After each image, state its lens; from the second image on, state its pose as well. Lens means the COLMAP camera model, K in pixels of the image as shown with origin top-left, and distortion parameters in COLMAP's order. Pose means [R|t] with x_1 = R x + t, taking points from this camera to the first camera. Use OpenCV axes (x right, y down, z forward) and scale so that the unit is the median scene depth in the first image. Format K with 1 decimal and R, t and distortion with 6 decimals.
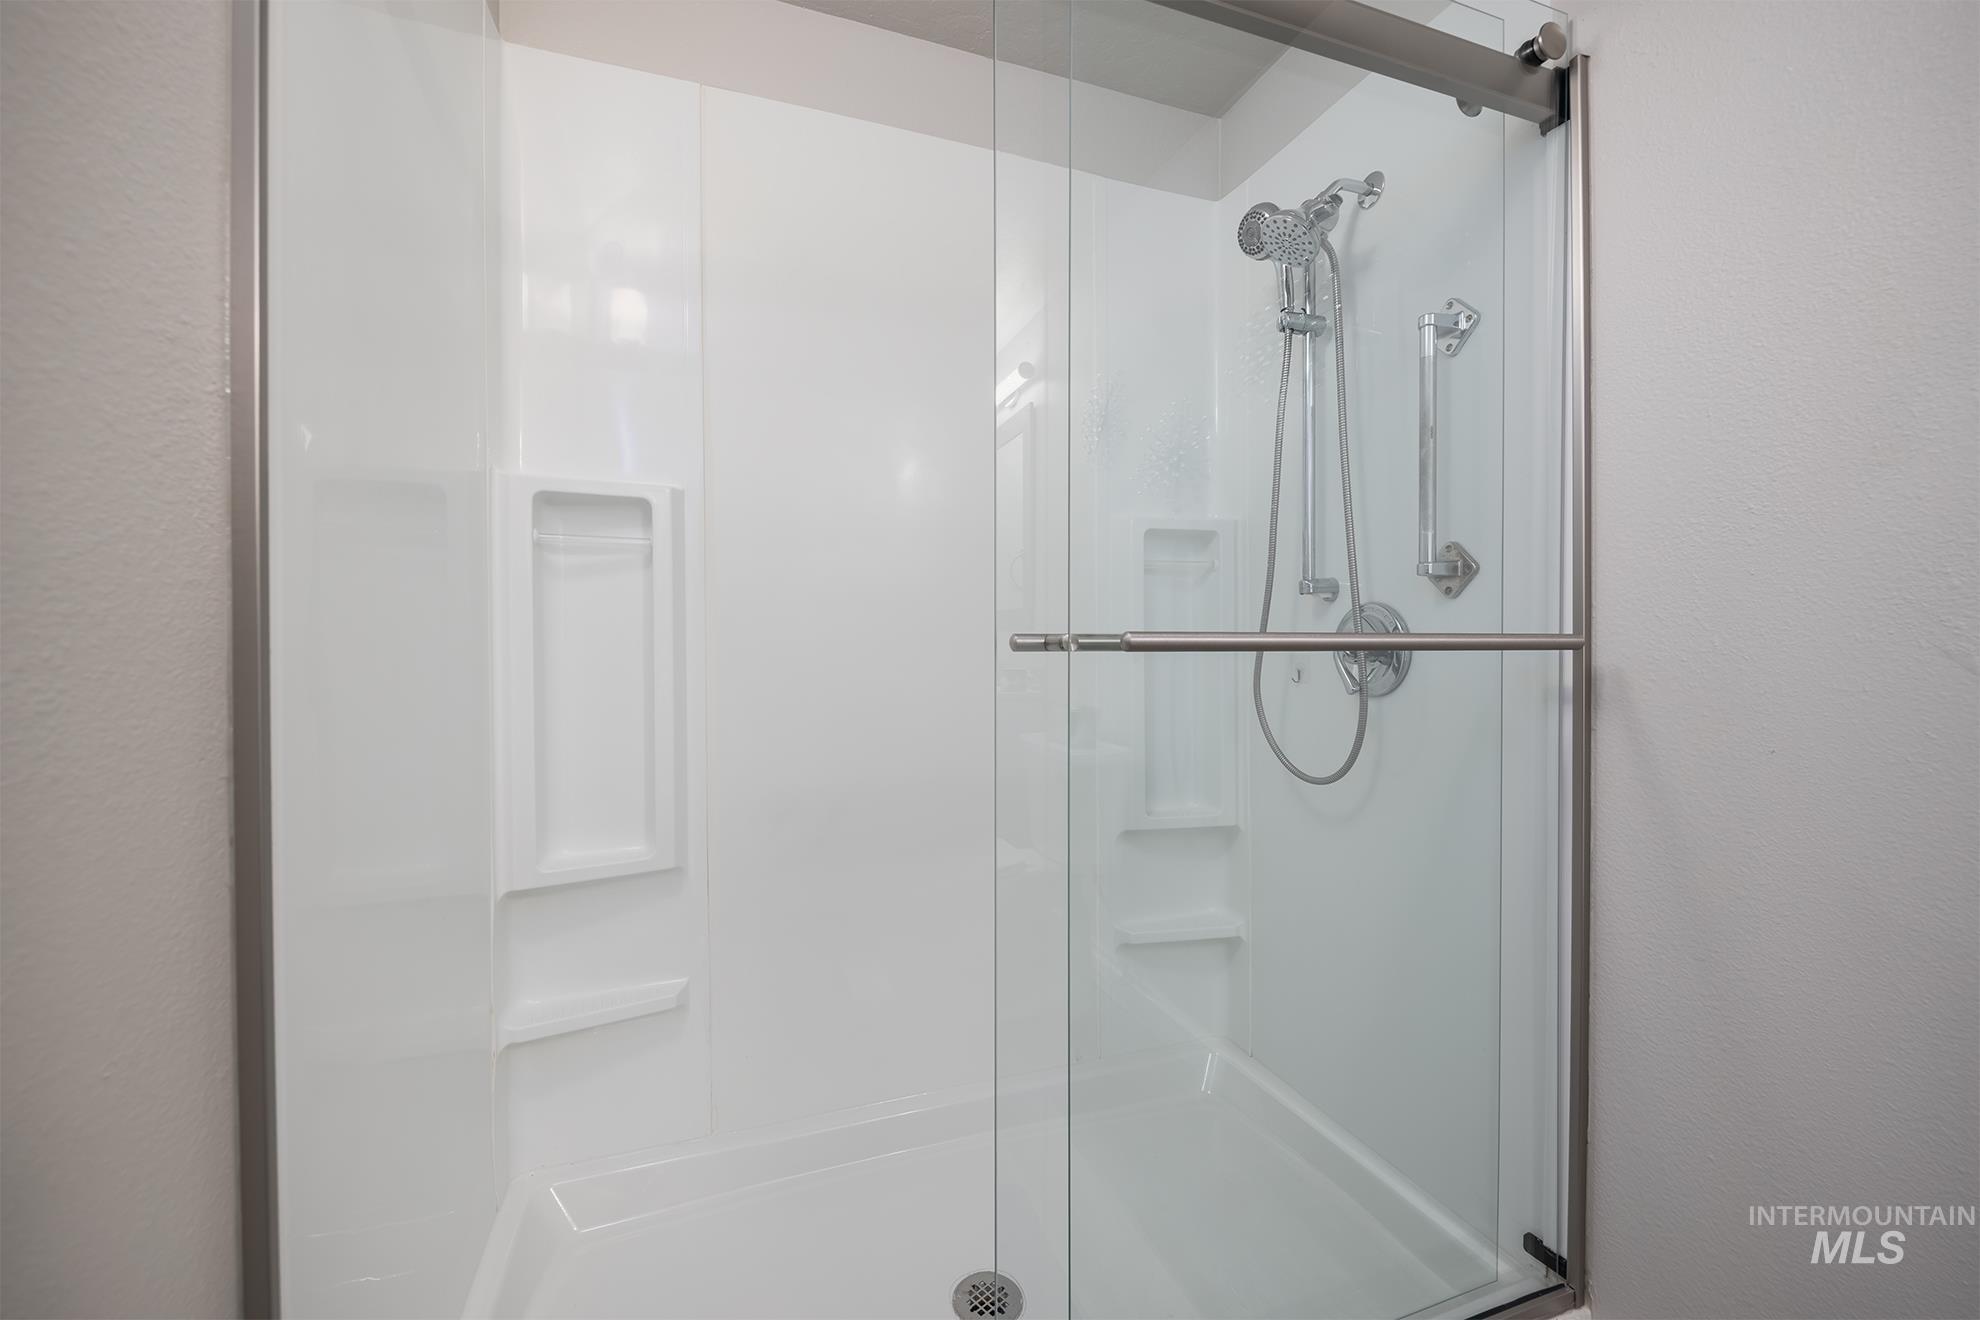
lens RADIAL K [[782.9, 0, 992.1], [0, 782.9, 660.9], [0, 0, 1]] dist [-0.002173, -0.000439]
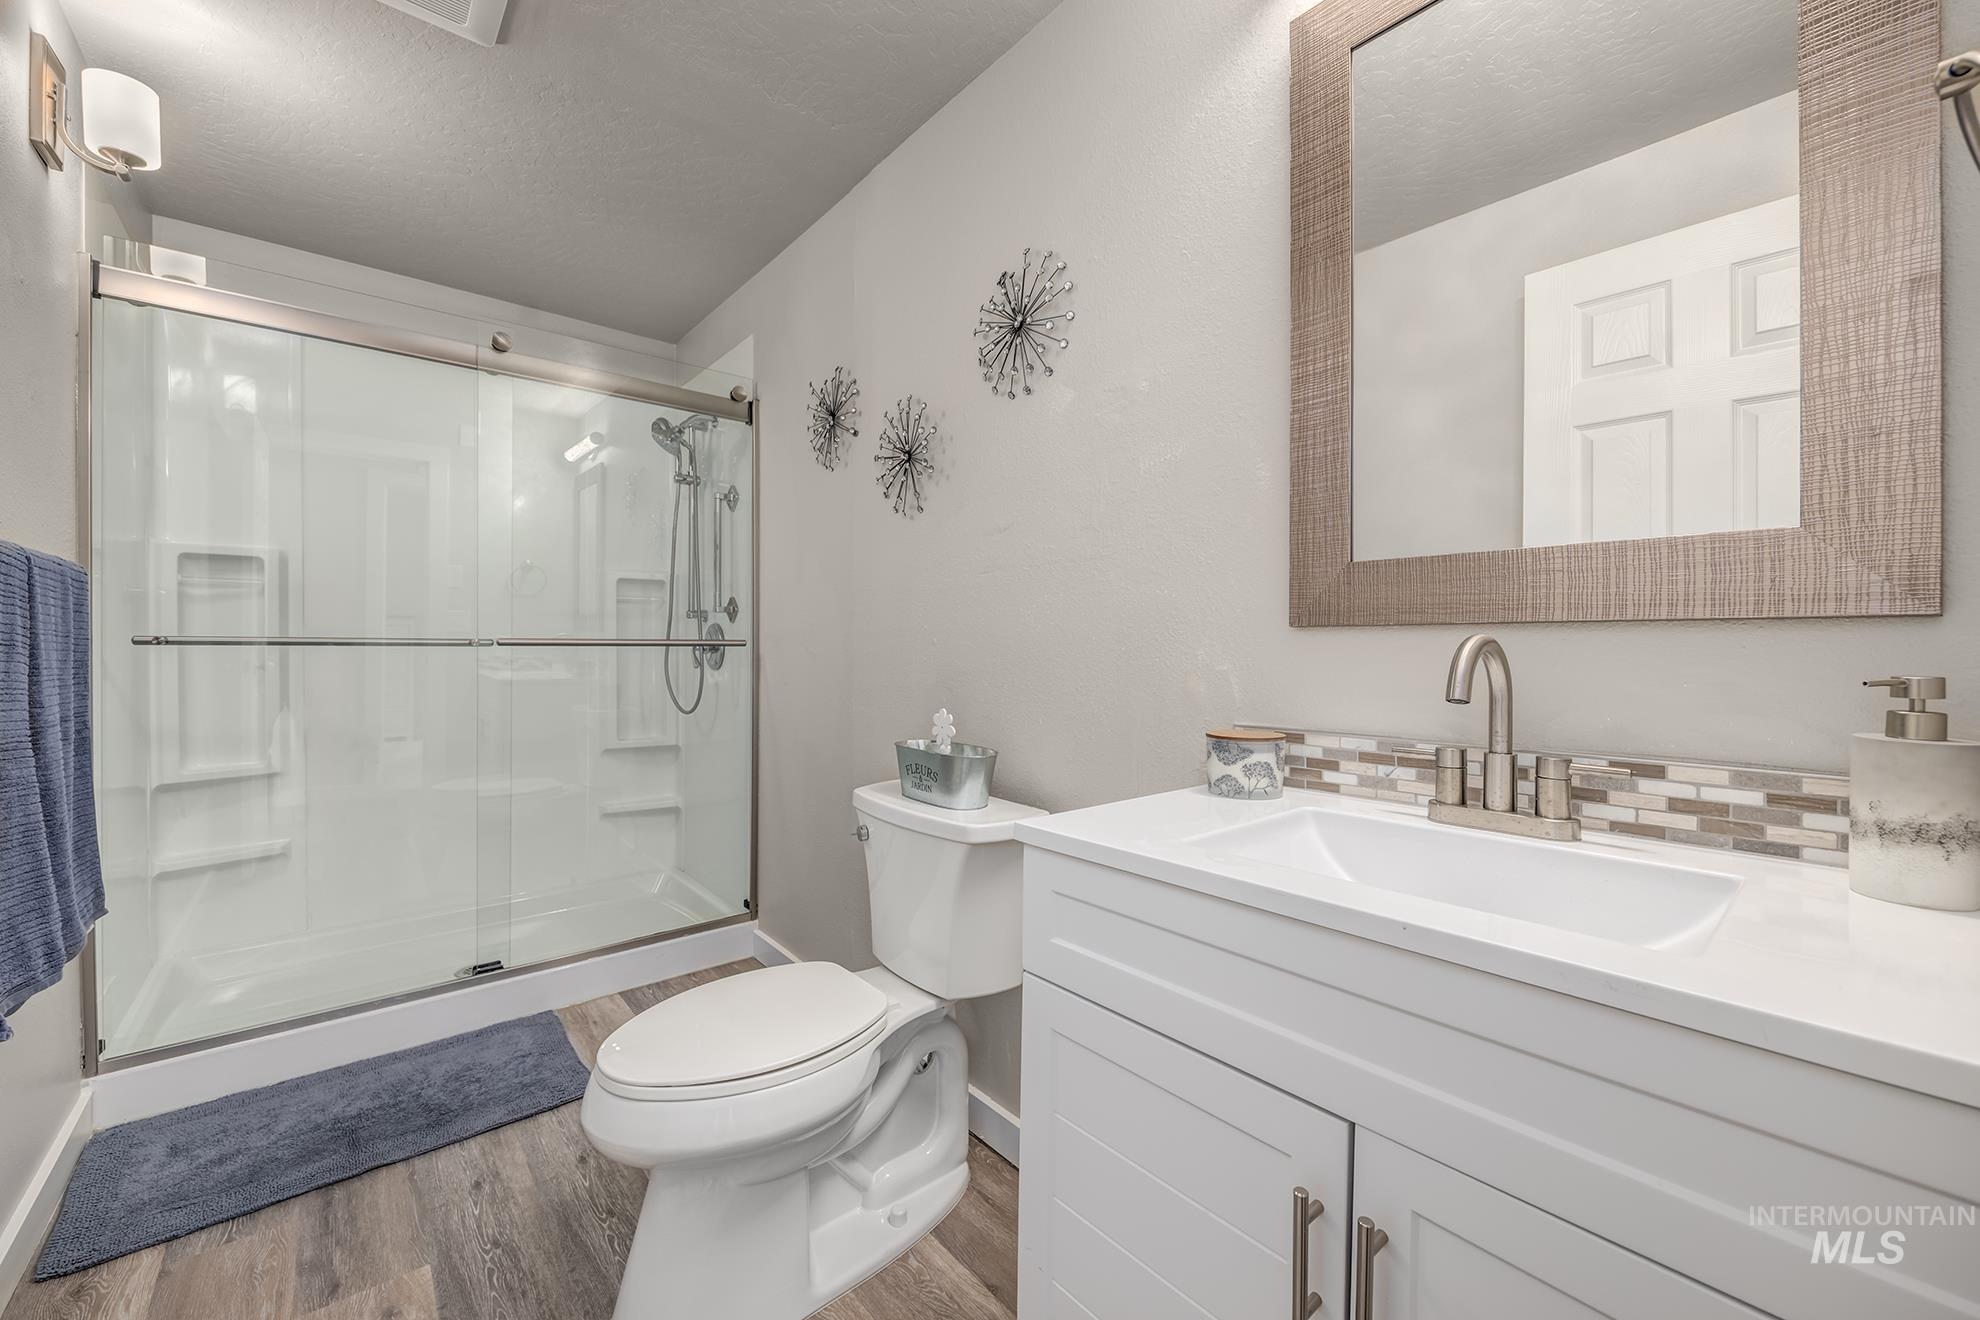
lens RADIAL K [[782.9, 0, 995.0], [0, 782.9, 648.2], [0, 0, 1]] dist [-0.002173, -0.000439]
pose [[0.933124, 0.001093, 0.359552, 0.438286], [-0.001033, 0.999999, -0.000359, -0.007374], [-0.359552, -0.000037, 0.933125, -1.155402]]
